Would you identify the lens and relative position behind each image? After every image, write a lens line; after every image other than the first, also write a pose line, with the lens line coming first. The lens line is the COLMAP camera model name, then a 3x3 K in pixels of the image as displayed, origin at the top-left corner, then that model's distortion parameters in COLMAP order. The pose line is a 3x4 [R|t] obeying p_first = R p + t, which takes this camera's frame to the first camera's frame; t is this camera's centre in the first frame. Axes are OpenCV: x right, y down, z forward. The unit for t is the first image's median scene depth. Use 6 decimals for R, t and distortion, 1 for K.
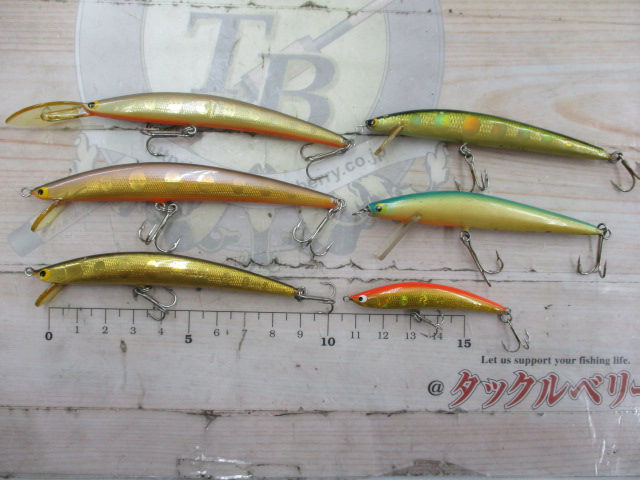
lens RADIAL K [[516.2, 0, 324.9], [0, 516.2, 243.8], [0, 0, 1]] dist [-0.018406, 0.006684]
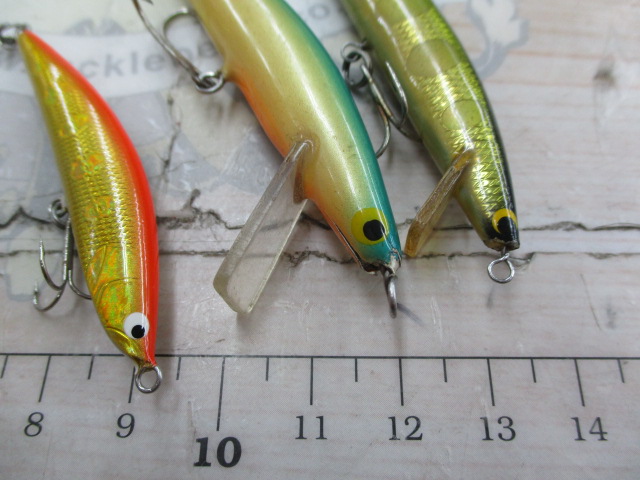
lens RADIAL K [[516.2, 0, 319.0], [0, 516.2, 243.3], [0, 0, 1]] dist [-0.018406, 0.006684]
pose [[0.999329, -0.026543, -0.025243, 0.074270], [0.013520, 0.907766, -0.419259, 0.205193], [0.034043, 0.418637, 0.907516, 0.687966]]
